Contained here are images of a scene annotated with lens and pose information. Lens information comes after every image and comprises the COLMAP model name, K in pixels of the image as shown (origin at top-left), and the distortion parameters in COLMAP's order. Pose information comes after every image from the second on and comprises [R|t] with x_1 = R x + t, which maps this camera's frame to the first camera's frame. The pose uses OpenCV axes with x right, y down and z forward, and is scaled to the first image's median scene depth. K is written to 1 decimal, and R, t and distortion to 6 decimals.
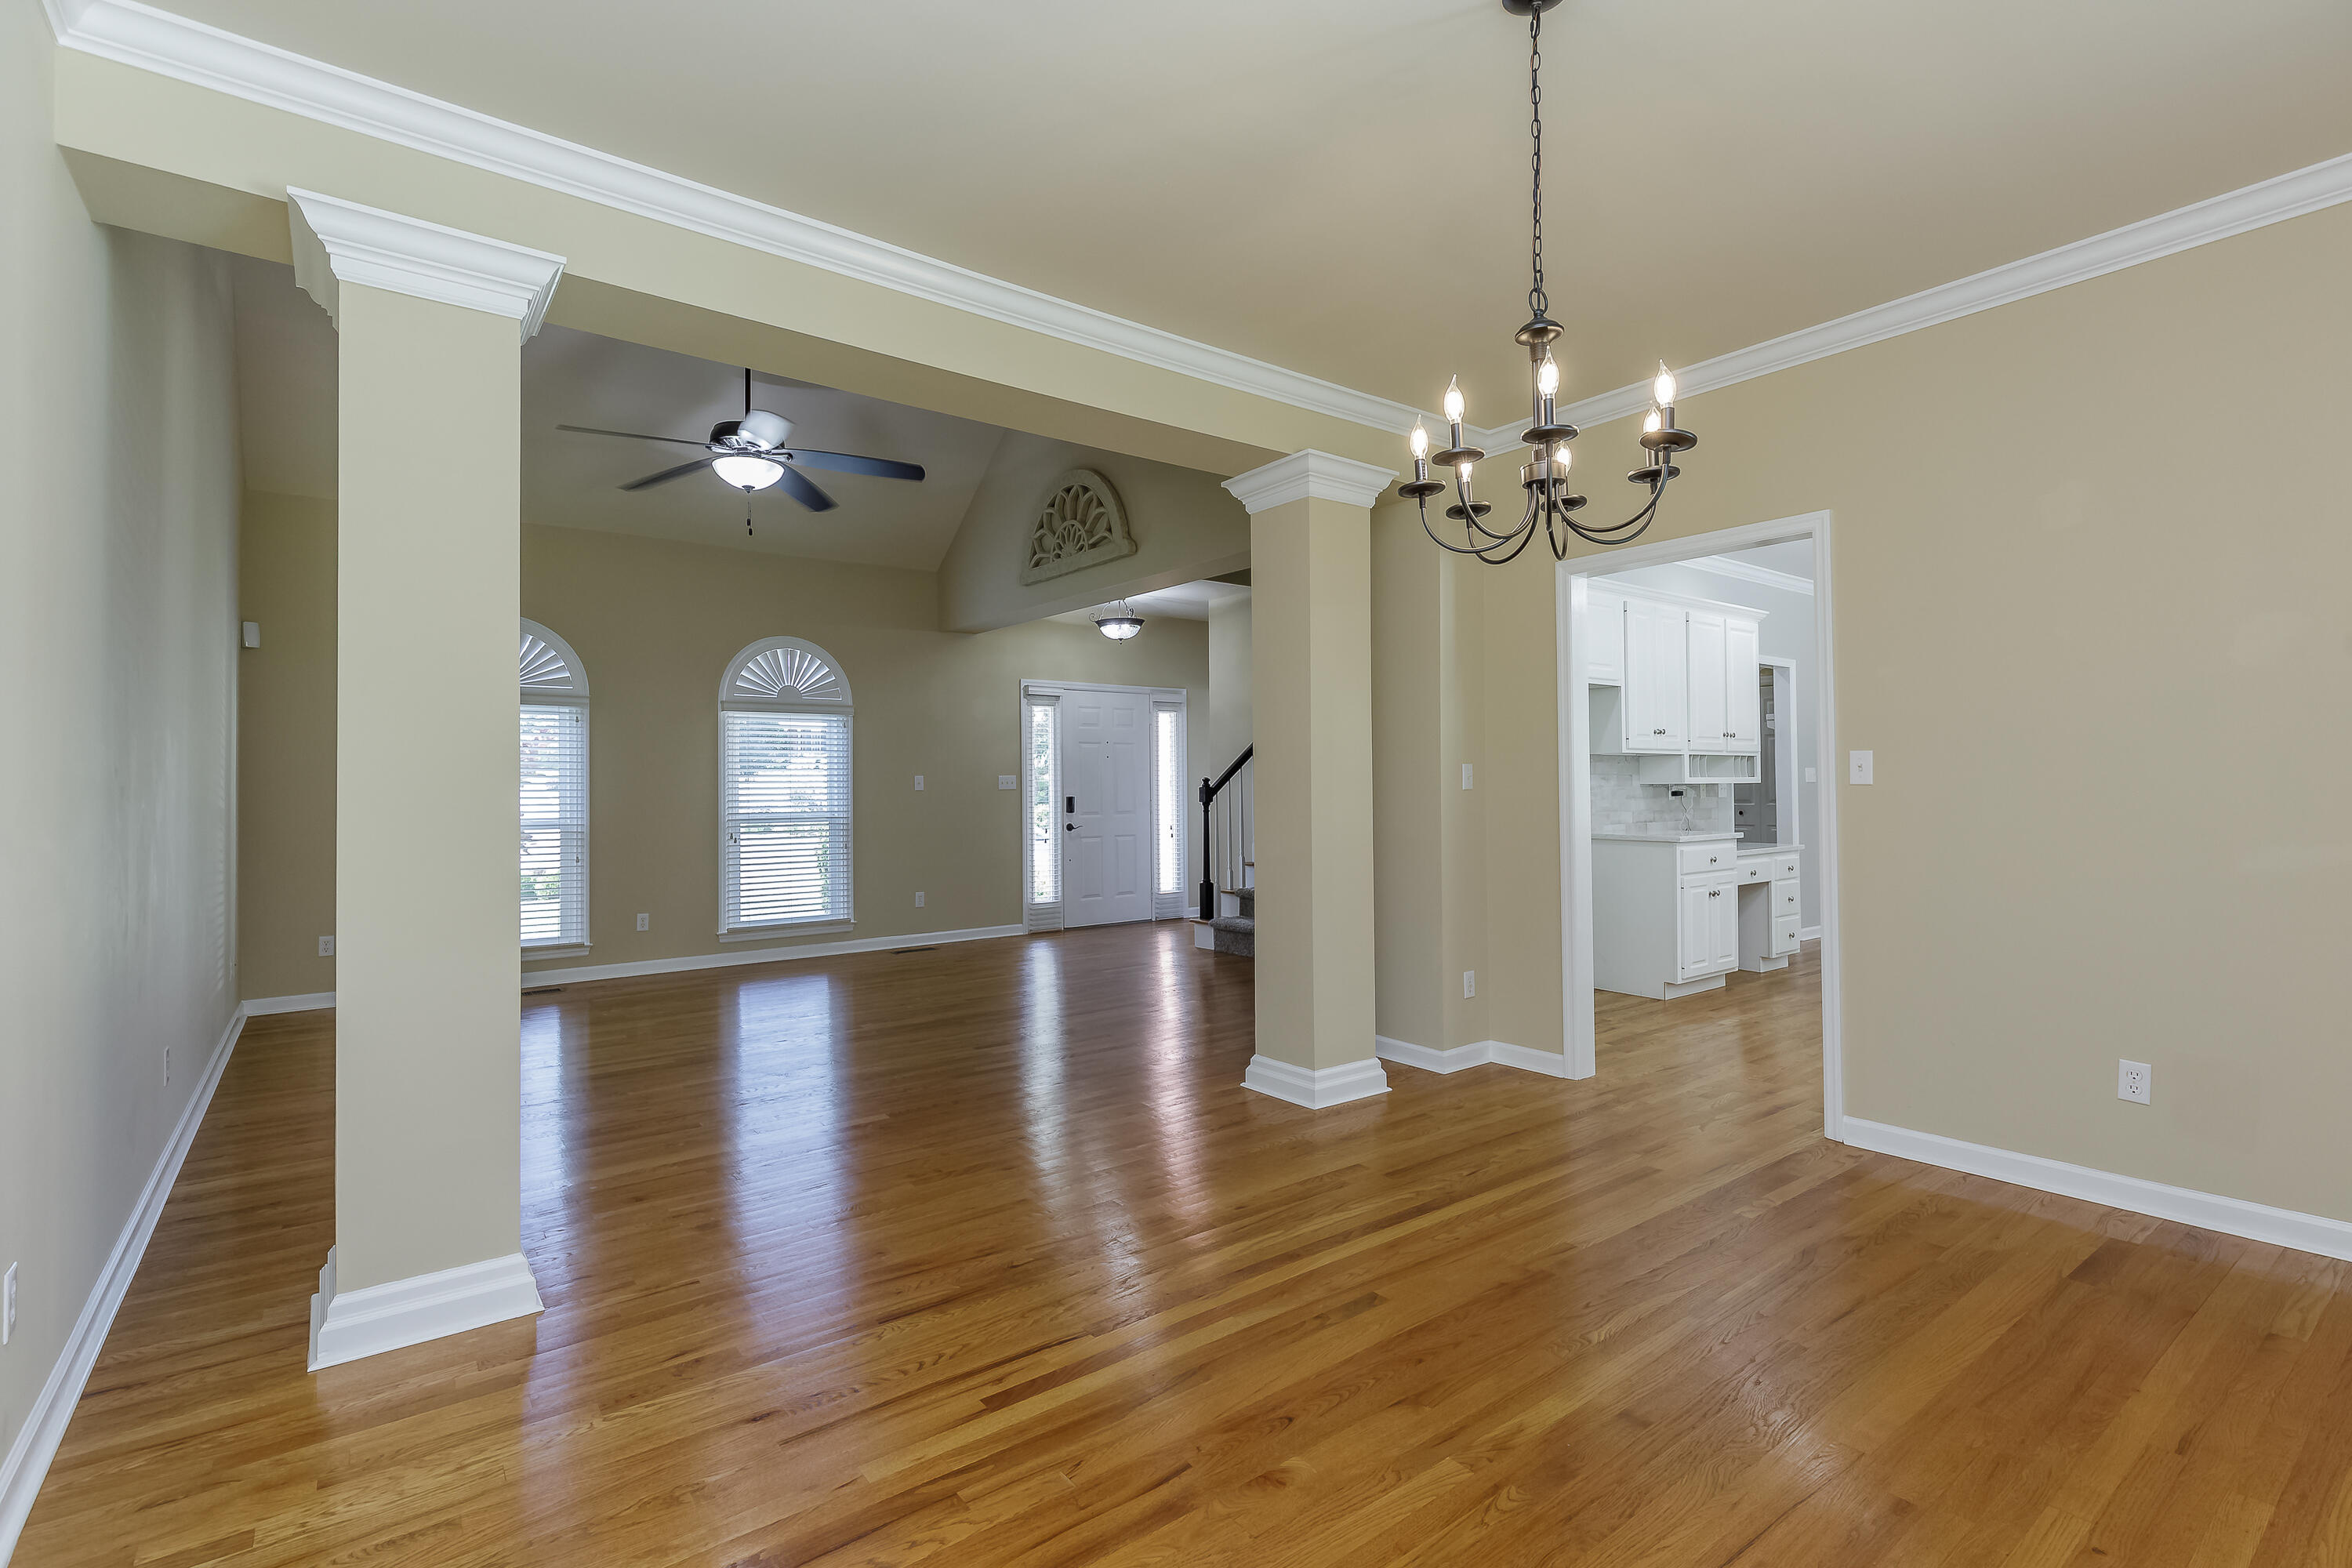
lens RADIAL K [[1086.4, 0, 1173.7], [0, 1086.4, 772.2], [0, 0, 1]] dist [0.022368, -0.000008]
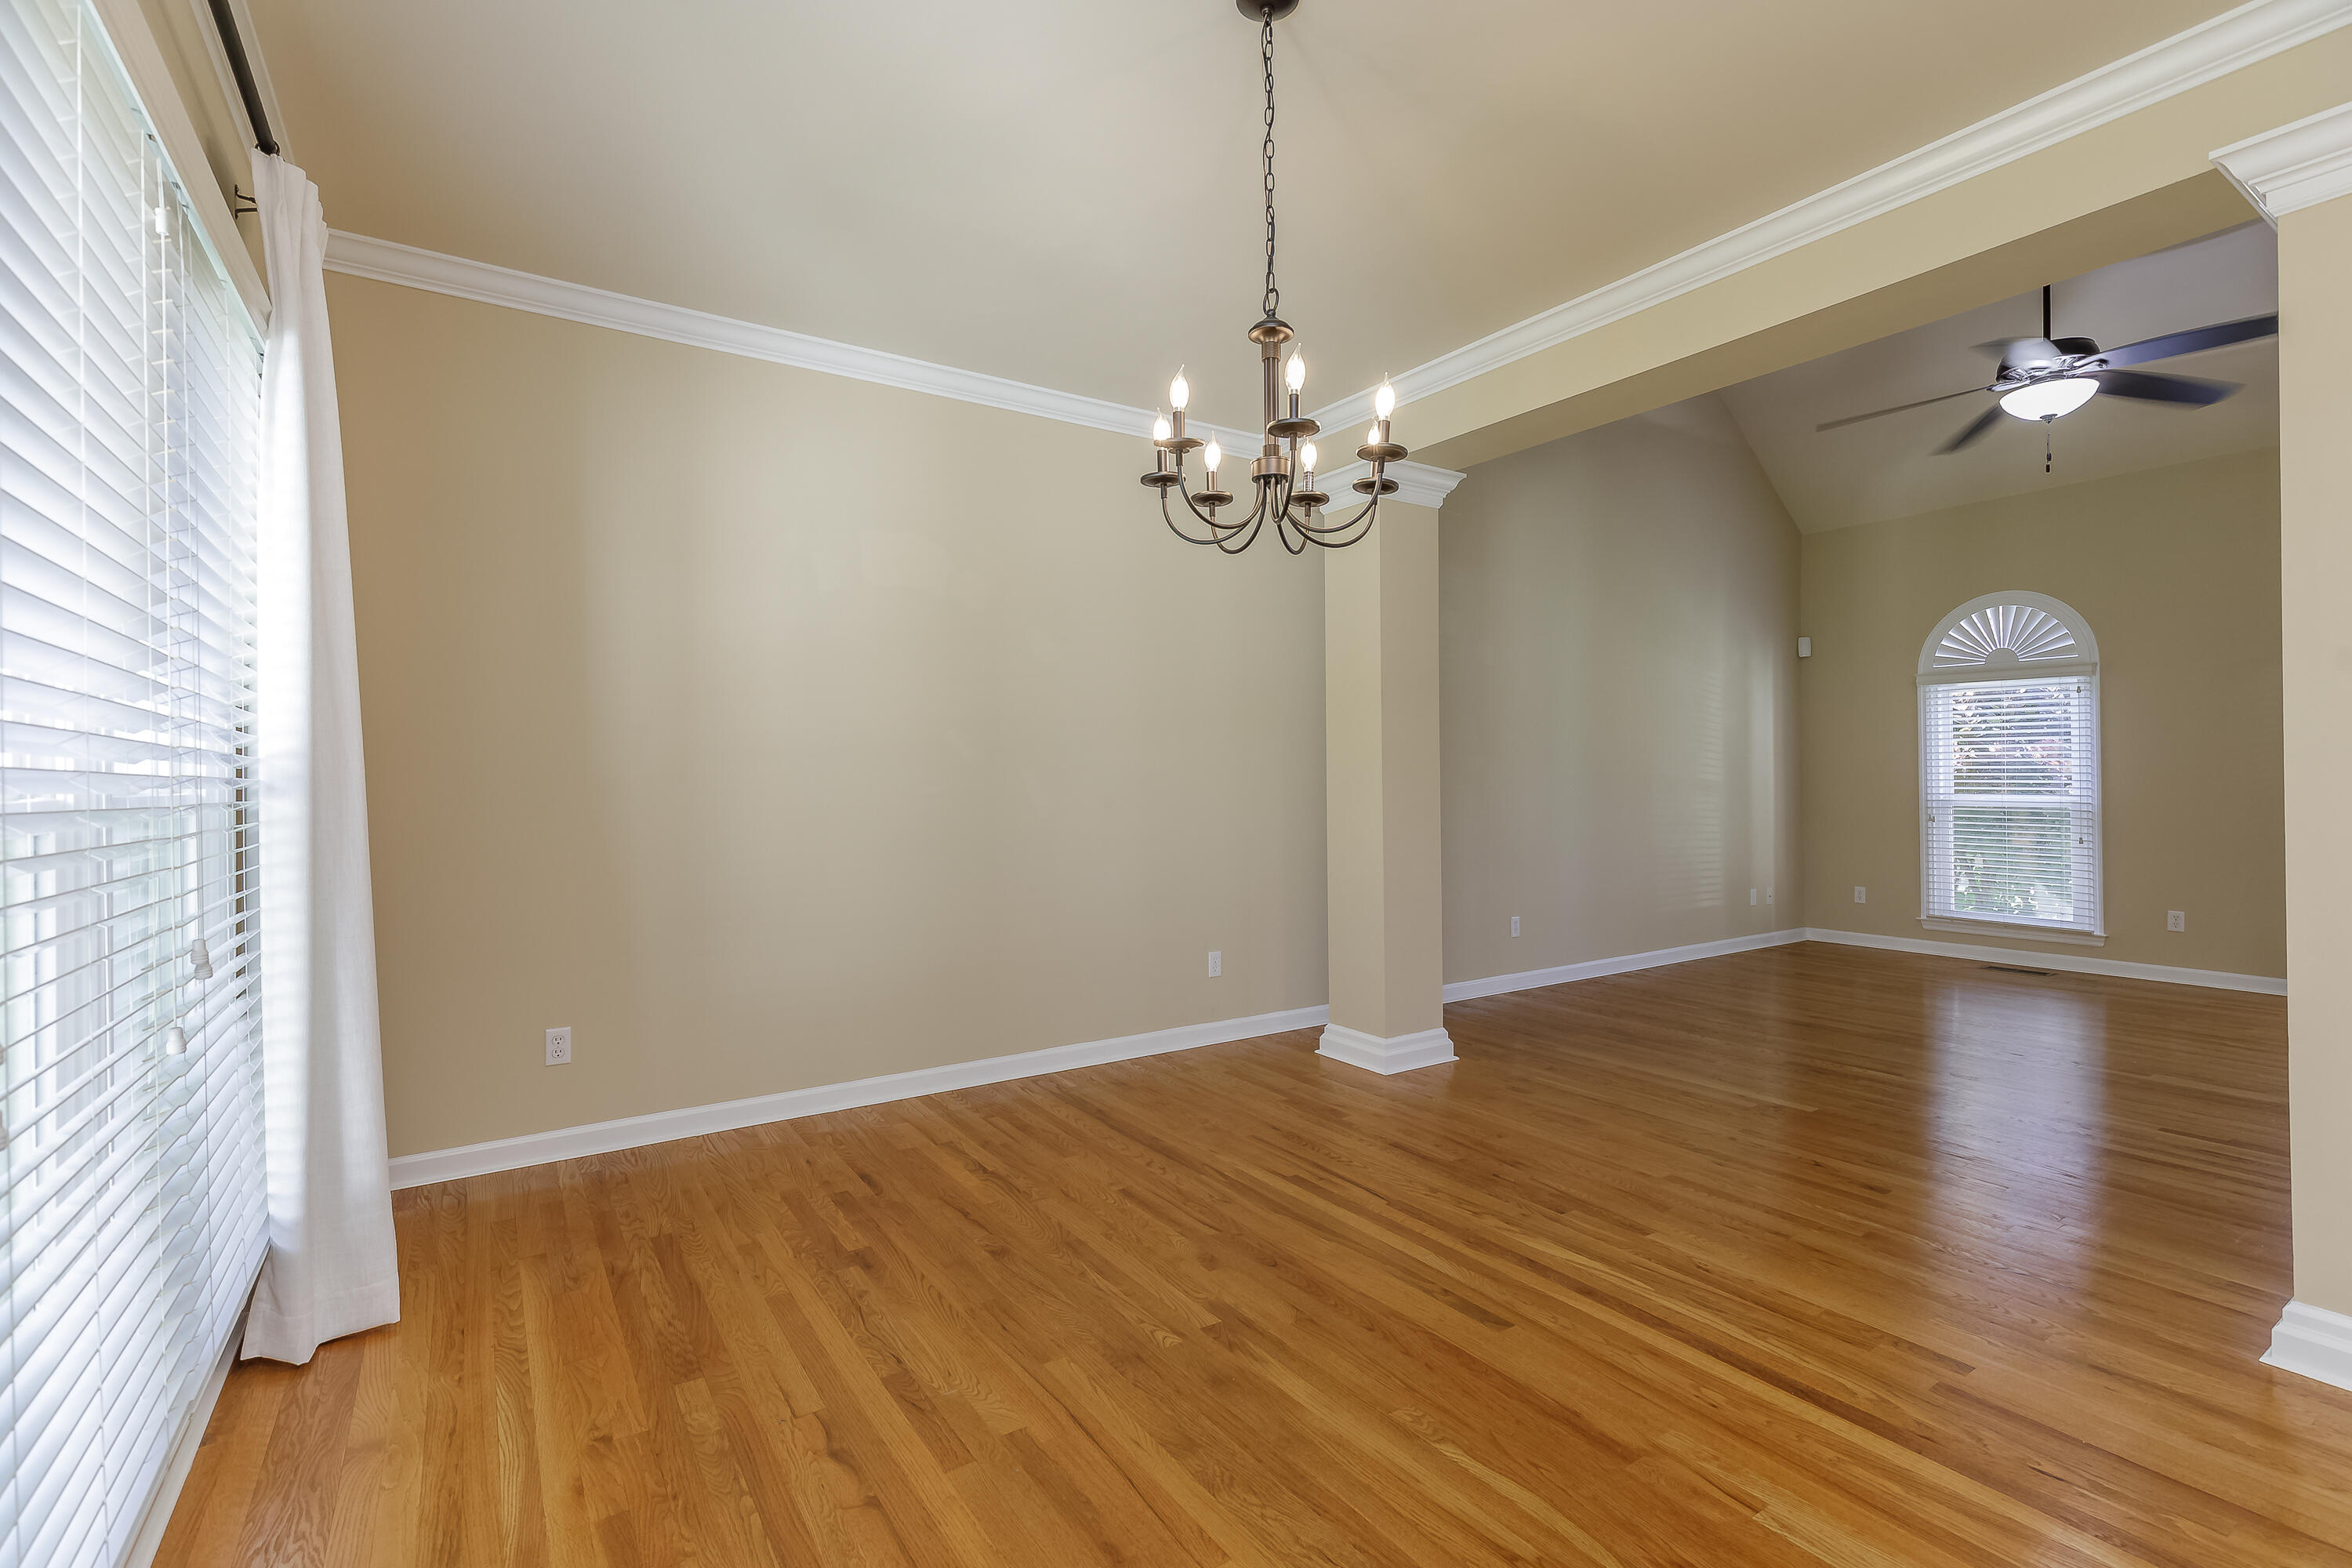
lens RADIAL K [[1064.1, 0, 1185.9], [0, 1064.1, 775.1], [0, 0, 1]] dist [0.006603, -0.000089]
pose [[-0.058450, 0.009895, -0.998241, 0.906680], [0.021754, 0.999726, 0.008636, 0.001466], [0.998053, -0.021211, -0.058649, 0.657902]]
